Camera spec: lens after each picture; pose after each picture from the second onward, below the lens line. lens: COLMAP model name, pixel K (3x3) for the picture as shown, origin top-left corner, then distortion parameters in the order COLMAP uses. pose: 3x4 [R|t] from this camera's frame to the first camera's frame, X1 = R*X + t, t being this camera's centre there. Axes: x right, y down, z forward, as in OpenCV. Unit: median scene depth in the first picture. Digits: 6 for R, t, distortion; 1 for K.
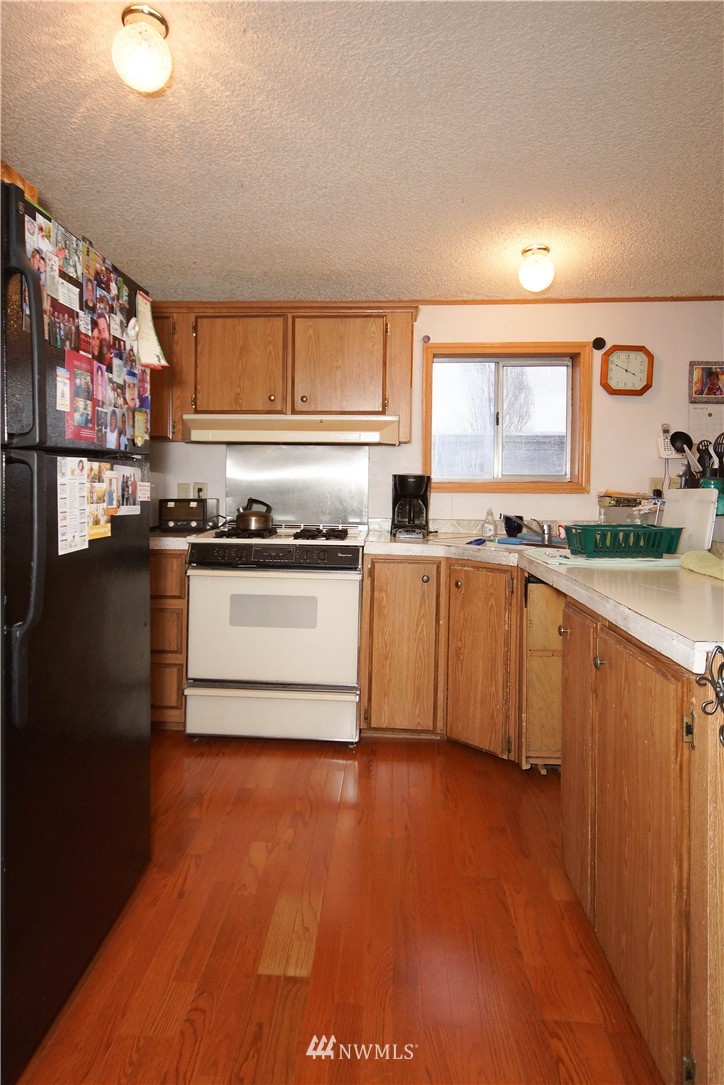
lens RADIAL K [[651.3, 0, 337.0], [0, 651.3, 482.5], [0, 0, 1]] dist [0.016228, -0.001058]
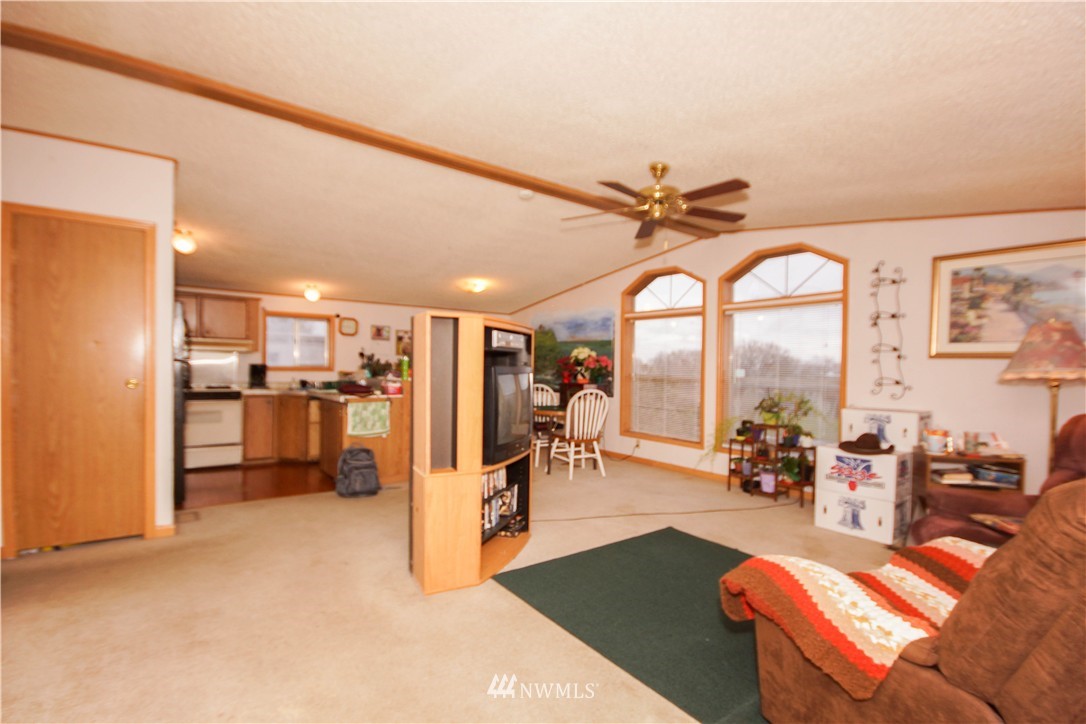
lens RADIAL K [[491.3, 0, 573.5], [0, 491.3, 378.5], [0, 0, 1]] dist [0.006451, 0.000251]
pose [[0.708695, -0.009132, 0.705456, -0.386888], [-0.009436, 0.999704, 0.022421, -0.009876], [-0.705452, -0.022546, 0.708399, -1.264428]]
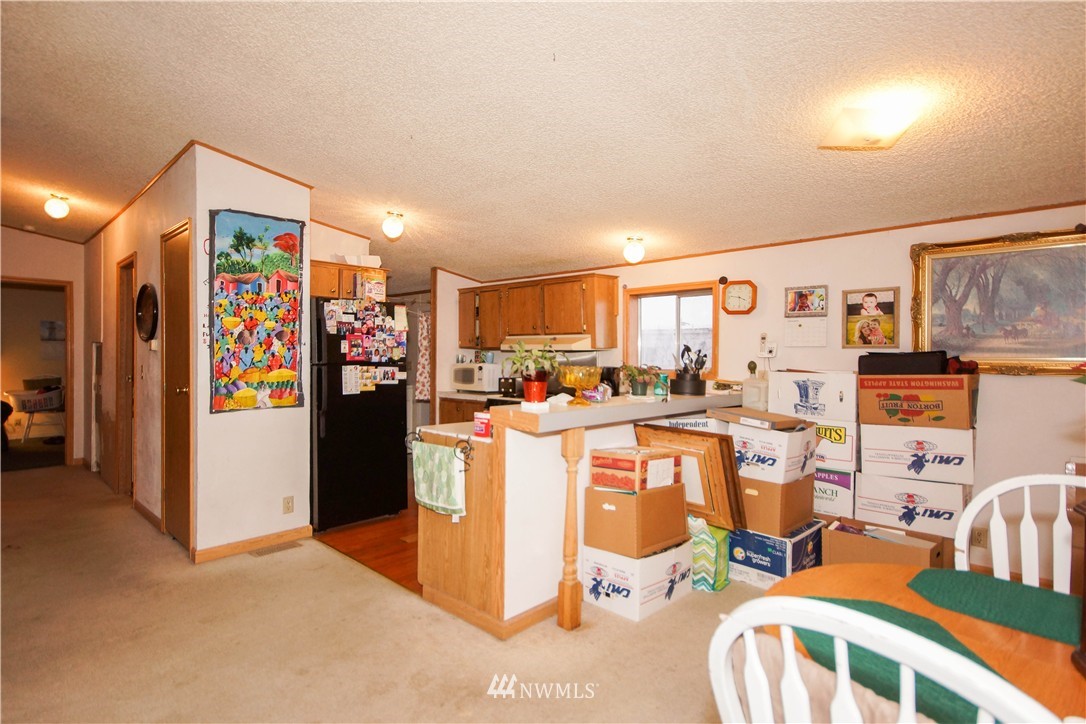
lens RADIAL K [[561.6, 0, 568.5], [0, 561.6, 361.1], [0, 0, 1]] dist [0.000766, 0.000446]
pose [[0.782162, 0.005013, -0.623055, 1.029587], [-0.003137, 0.999987, 0.004108, -0.035268], [0.623067, -0.001258, 0.782167, -0.255072]]
